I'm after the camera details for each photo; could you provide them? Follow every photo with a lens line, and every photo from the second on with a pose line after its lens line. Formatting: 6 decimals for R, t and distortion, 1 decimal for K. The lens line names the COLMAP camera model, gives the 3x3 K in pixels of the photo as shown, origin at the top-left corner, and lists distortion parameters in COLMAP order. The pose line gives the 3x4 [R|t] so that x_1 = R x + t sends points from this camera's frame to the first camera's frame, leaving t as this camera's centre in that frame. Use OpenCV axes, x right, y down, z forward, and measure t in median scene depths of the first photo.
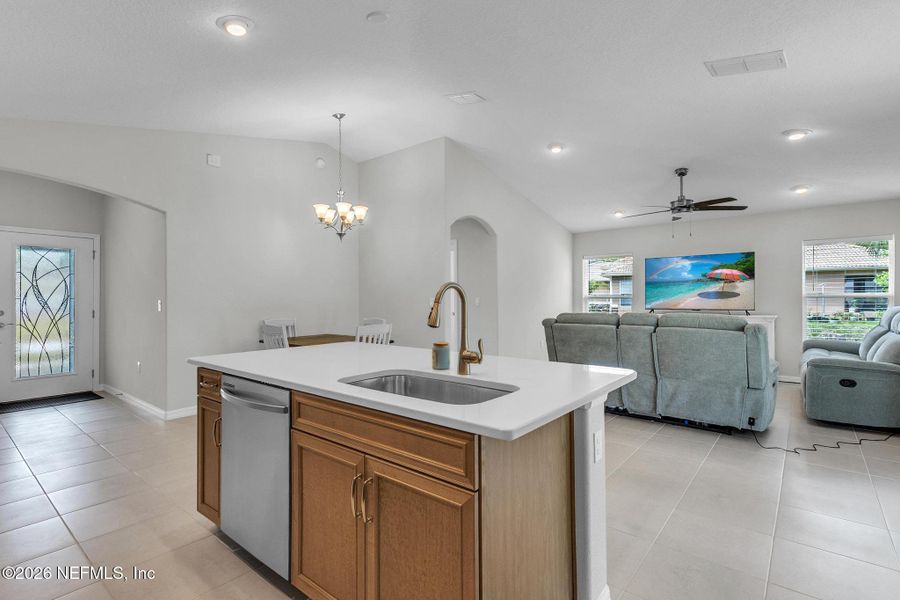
lens RADIAL K [[421.0, 0, 439.9], [0, 421.0, 307.1], [0, 0, 1]] dist [0.029496, -0.002539]
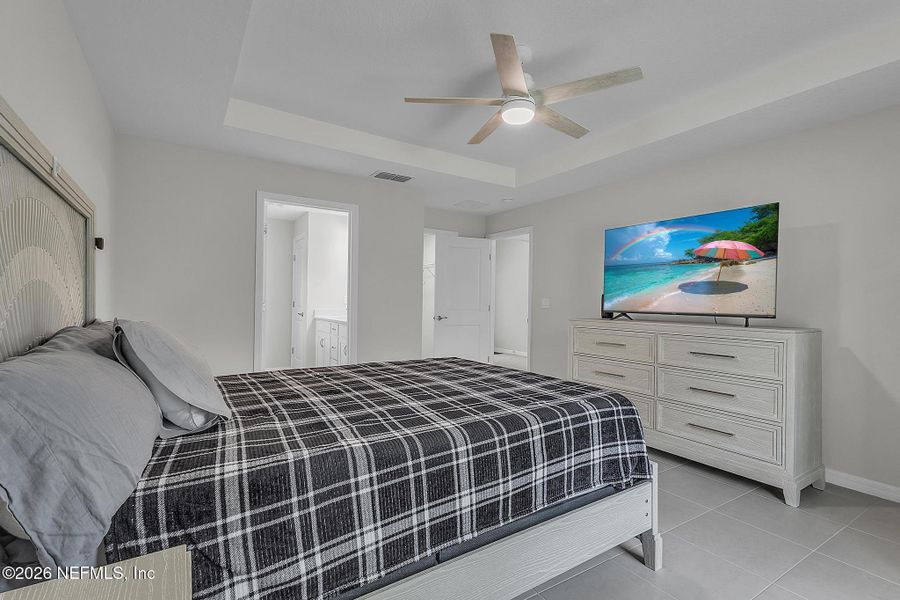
lens RADIAL K [[421.0, 0, 436.0], [0, 421.0, 300.5], [0, 0, 1]] dist [0.029496, -0.002539]
pose [[0.958167, 0.004401, -0.286177, 0.458738], [0.000938, 0.999828, 0.018516, -0.021728], [0.286210, -0.018010, 0.957998, 0.355994]]
